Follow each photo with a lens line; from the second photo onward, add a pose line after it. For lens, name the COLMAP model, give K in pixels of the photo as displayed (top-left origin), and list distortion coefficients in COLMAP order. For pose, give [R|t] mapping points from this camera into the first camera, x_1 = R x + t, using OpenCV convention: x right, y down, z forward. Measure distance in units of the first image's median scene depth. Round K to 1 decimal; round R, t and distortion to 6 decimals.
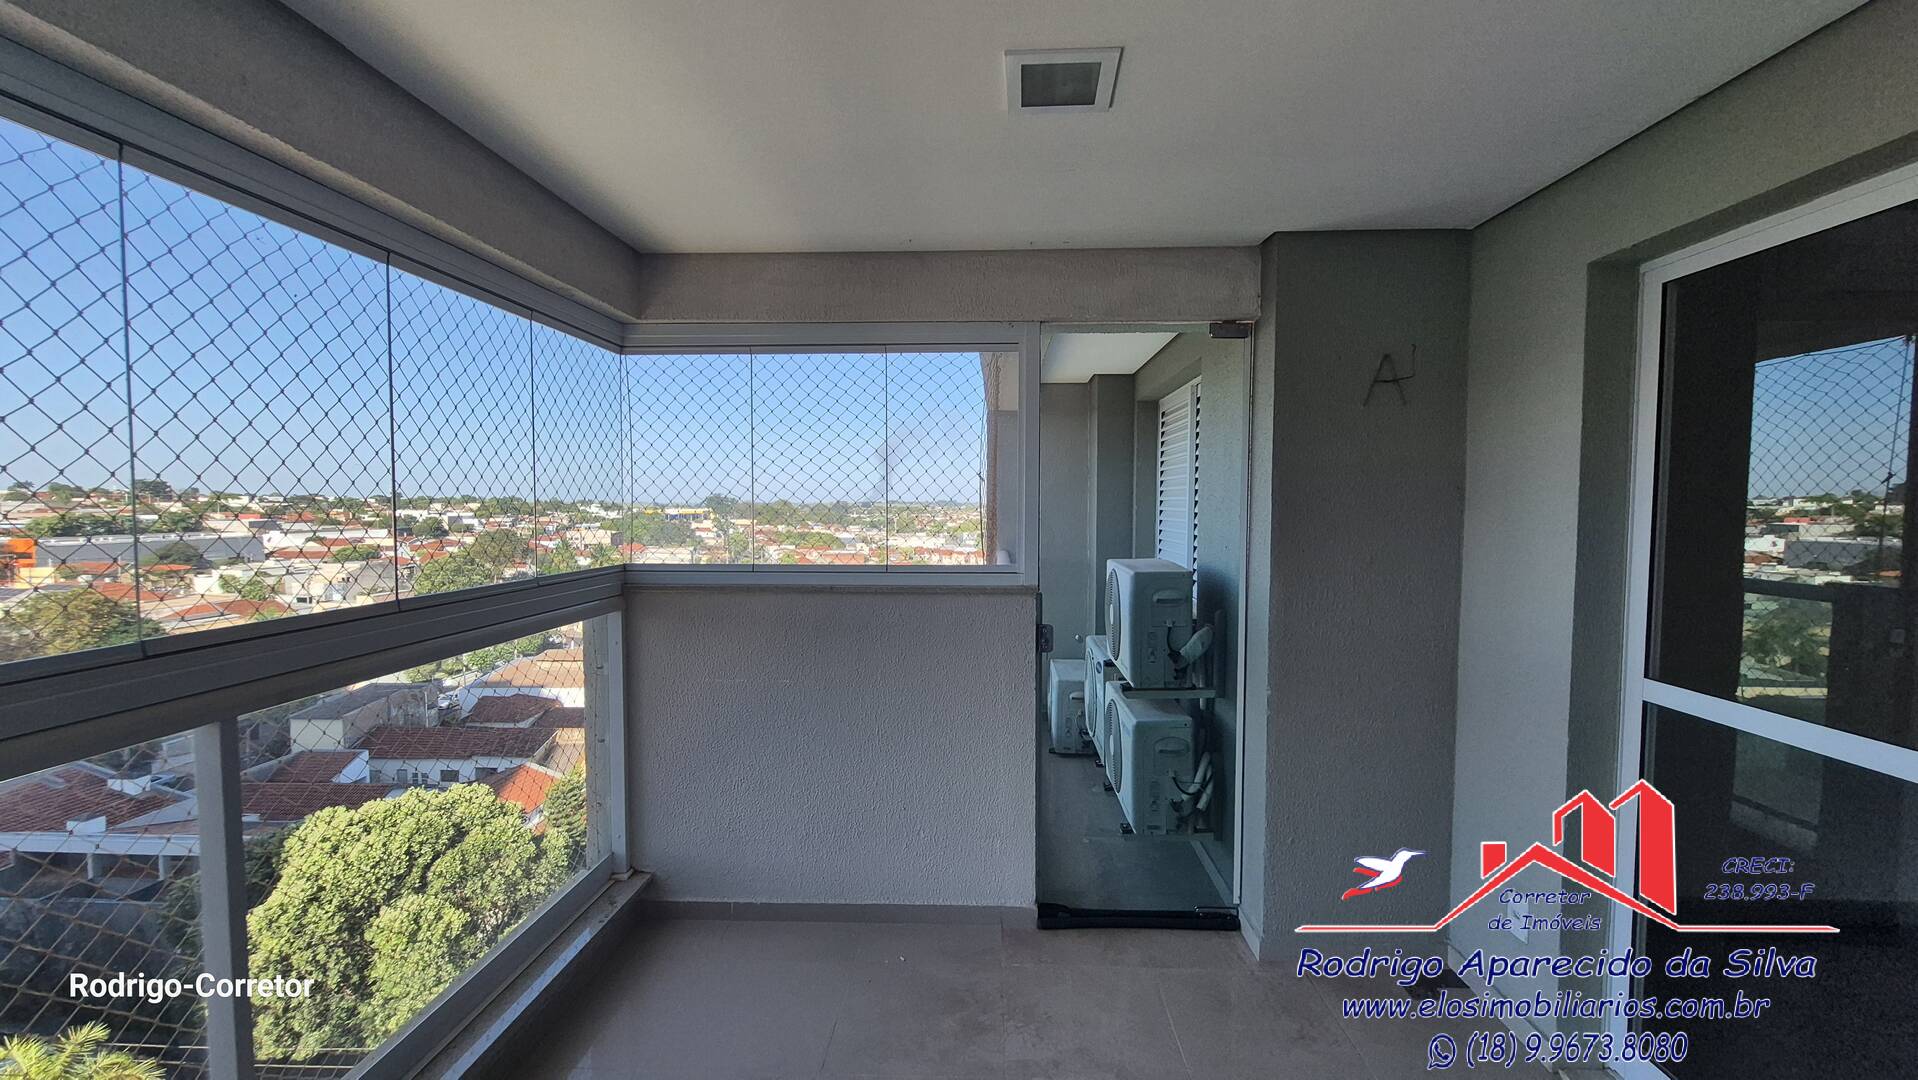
lens RADIAL K [[765.1, 0, 967.7], [0, 765.1, 543.2], [0, 0, 1]] dist [0.002382, -0.000011]
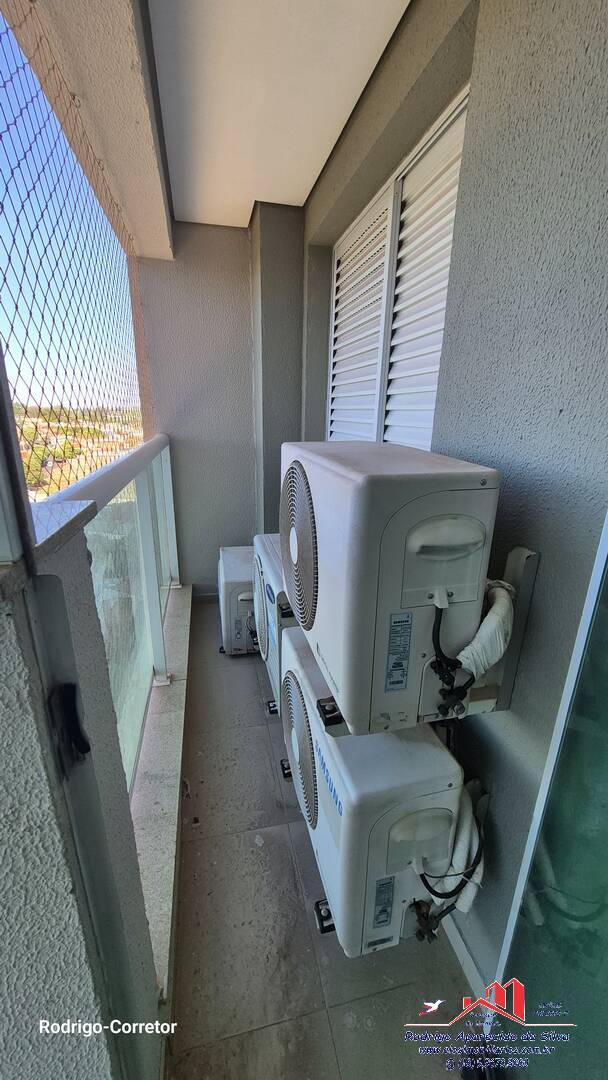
lens RADIAL K [[428.5, 0, 304.5], [0, 428.5, 546.4], [0, 0, 1]] dist [-0.002754, 0.000013]
pose [[0.966159, -0.066857, 0.249132, 0.117254], [0.001888, 0.967634, 0.252351, 0.016142], [-0.257940, -0.243341, 0.935015, 0.695818]]
